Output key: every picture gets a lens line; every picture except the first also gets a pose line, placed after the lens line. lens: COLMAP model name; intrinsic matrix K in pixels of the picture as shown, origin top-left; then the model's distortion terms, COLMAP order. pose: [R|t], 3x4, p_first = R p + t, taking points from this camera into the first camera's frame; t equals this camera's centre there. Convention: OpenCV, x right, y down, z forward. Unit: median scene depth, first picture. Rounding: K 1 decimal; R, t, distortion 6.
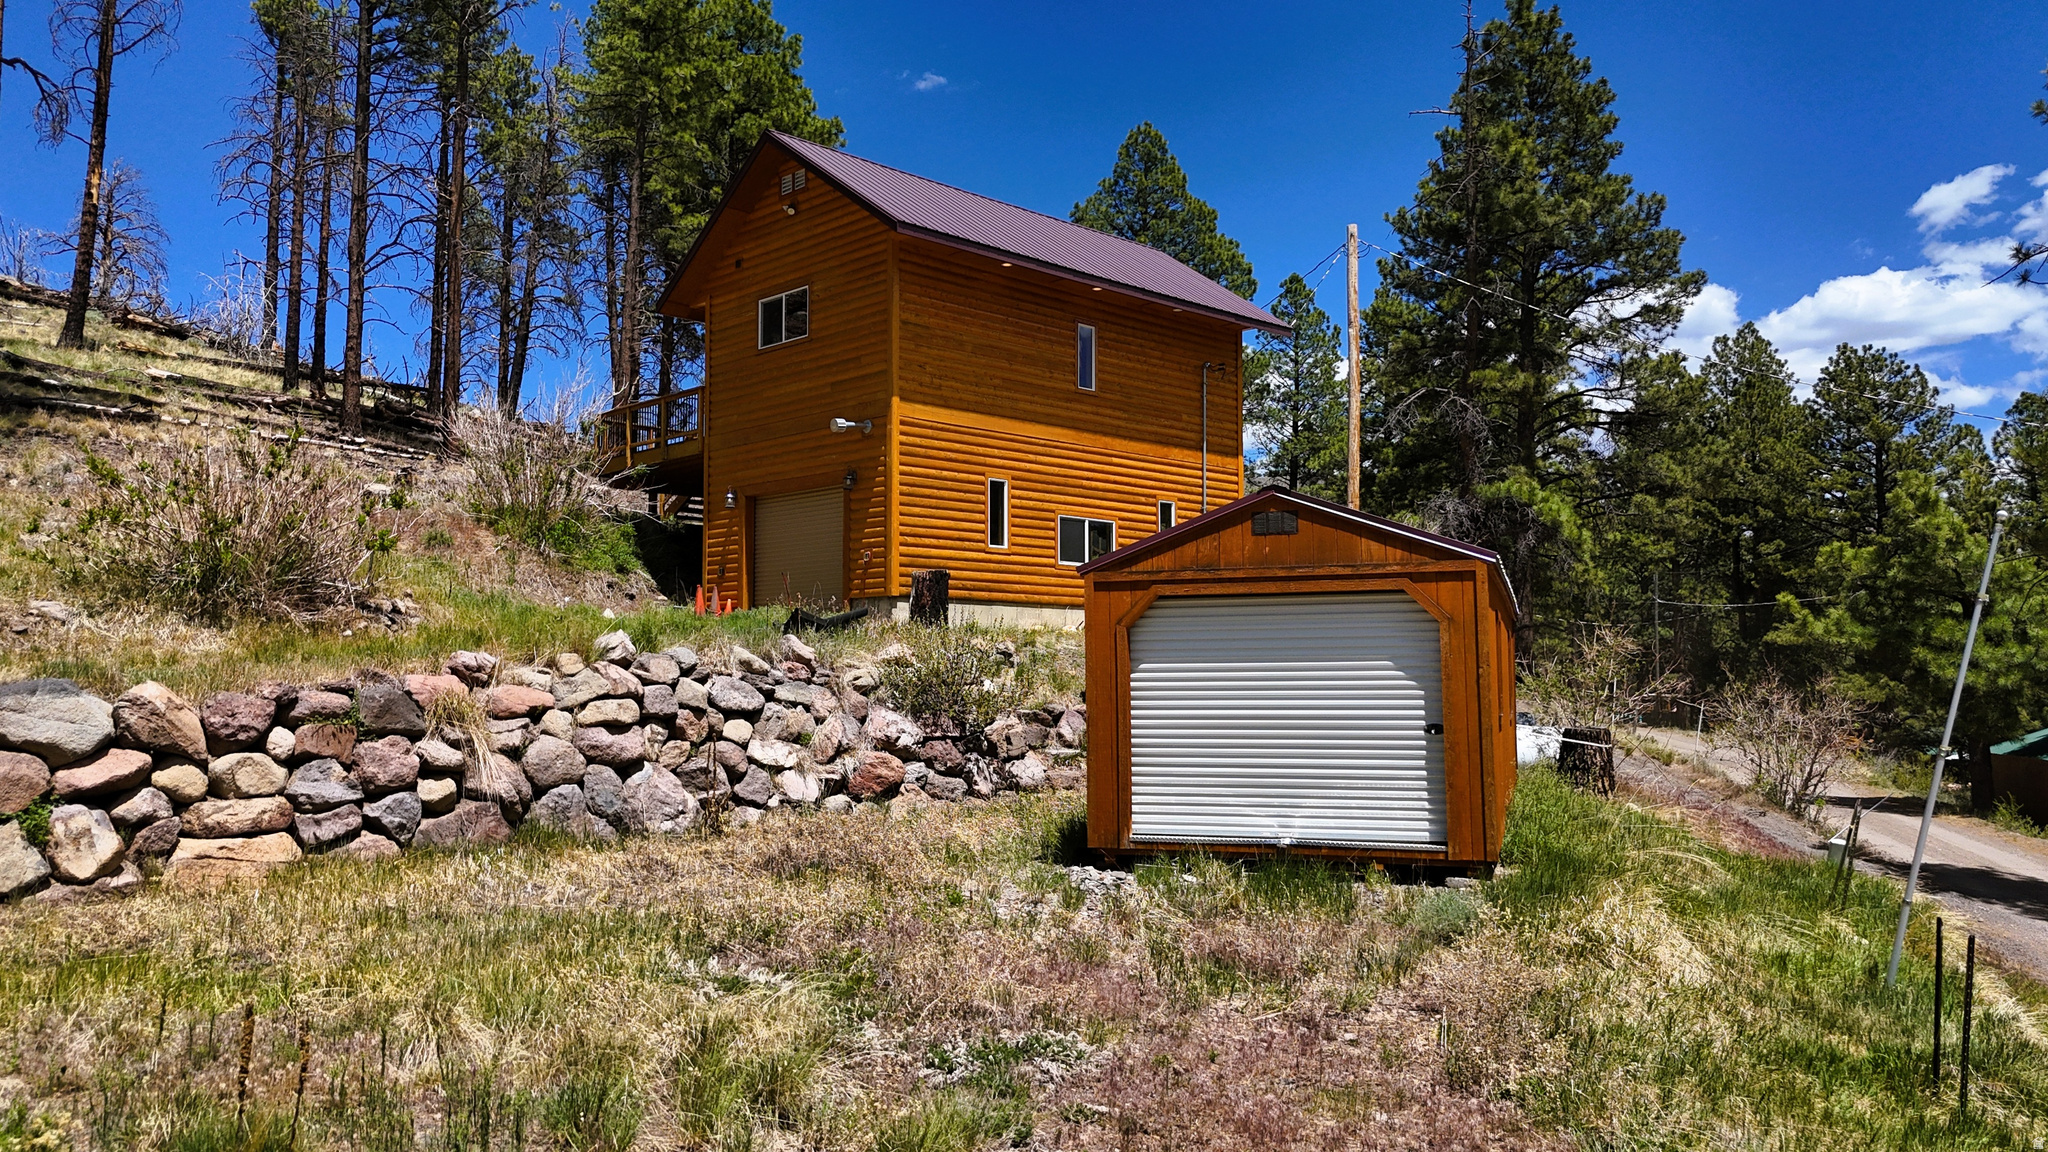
lens RADIAL K [[1526.8, 0, 1024.0], [0, 1526.8, 576.0], [0, 0, 1]] dist [0.069090, 0.000802]
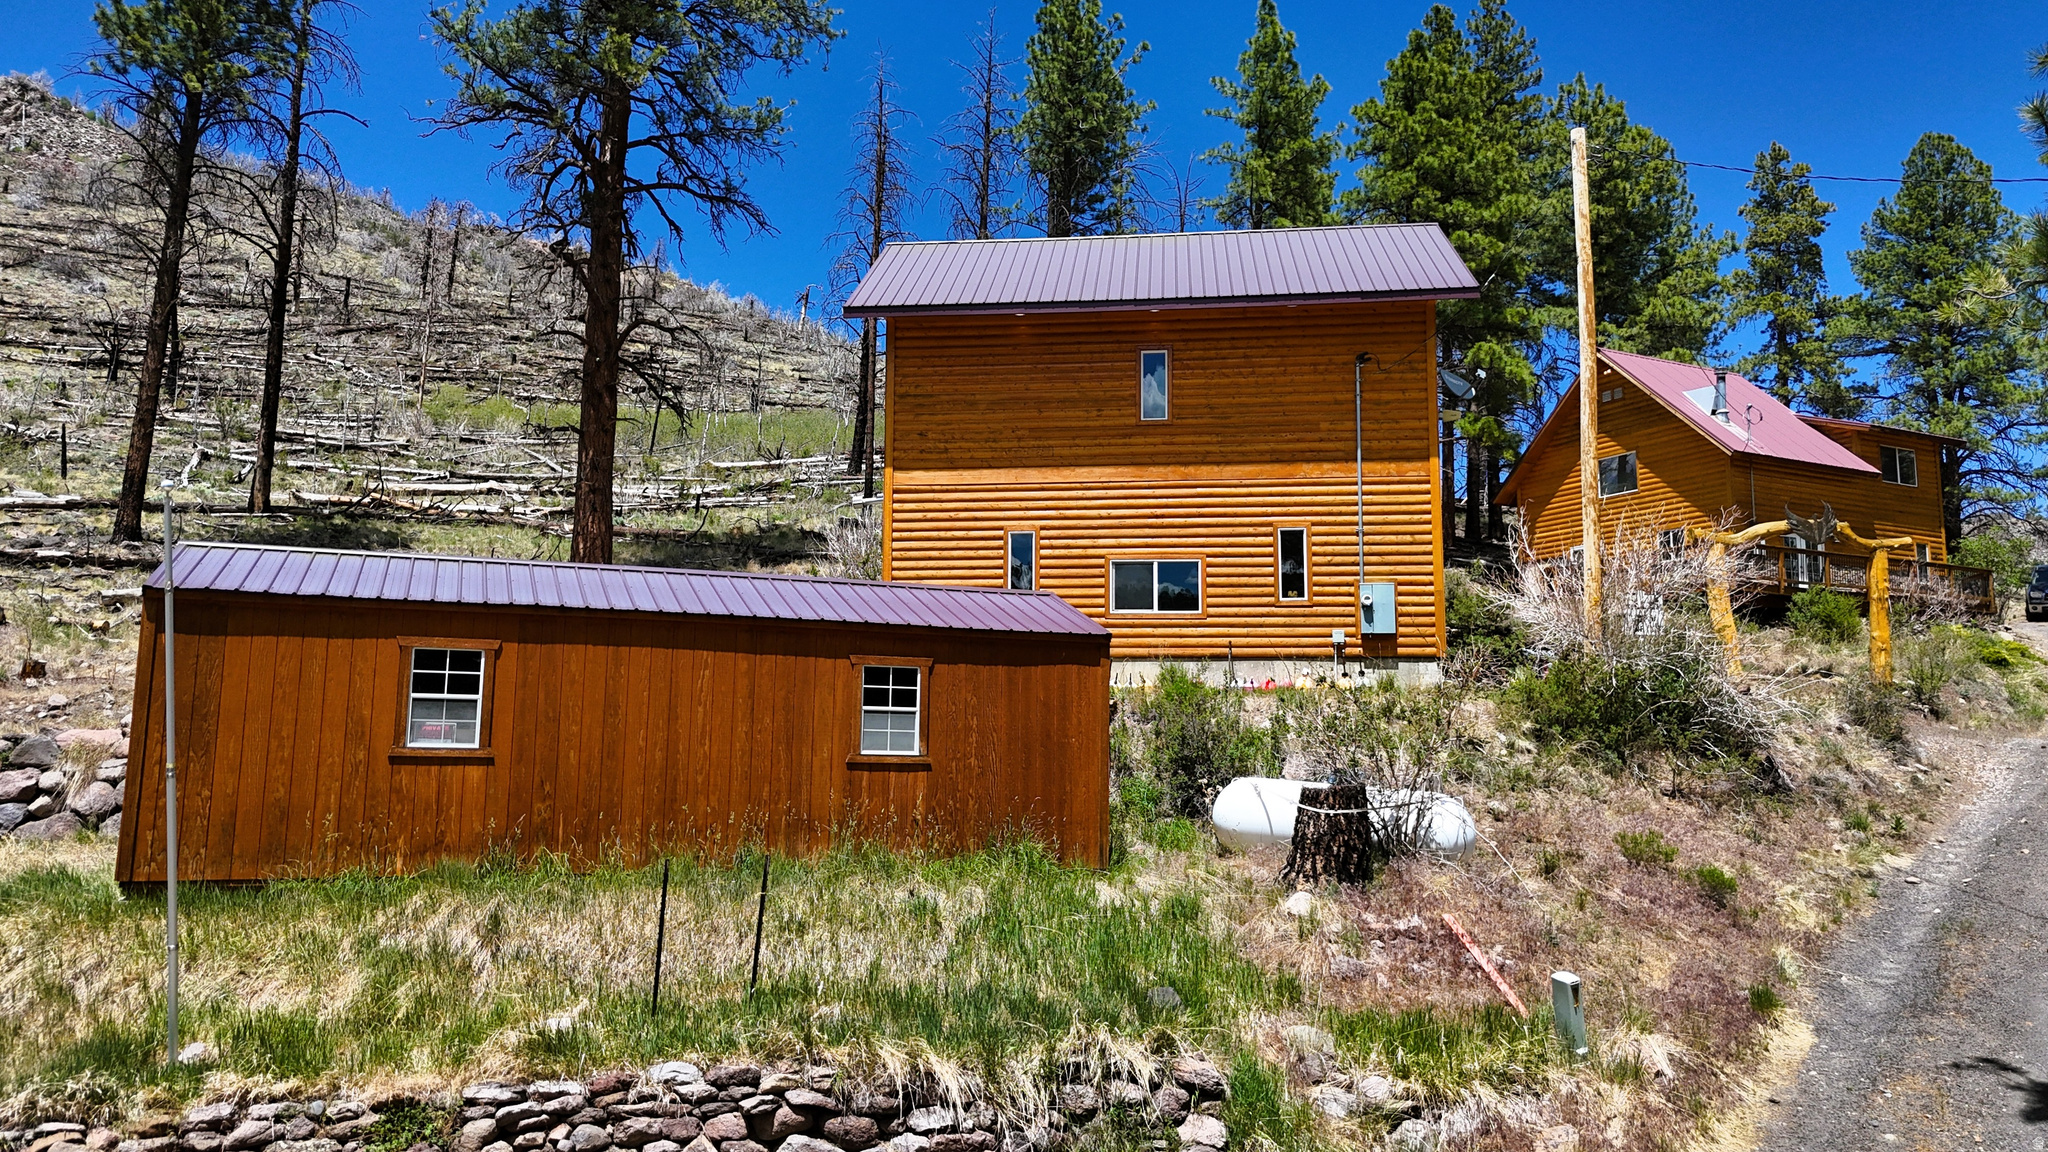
lens RADIAL K [[1526.8, 0, 1024.0], [0, 1526.8, 576.0], [0, 0, 1]] dist [0.069090, 0.000802]
pose [[0.640432, -0.103149, -0.761056, 0.672198], [0.052295, 0.994497, -0.090781, 0.049947], [0.766232, 0.018339, 0.642302, 0.347612]]
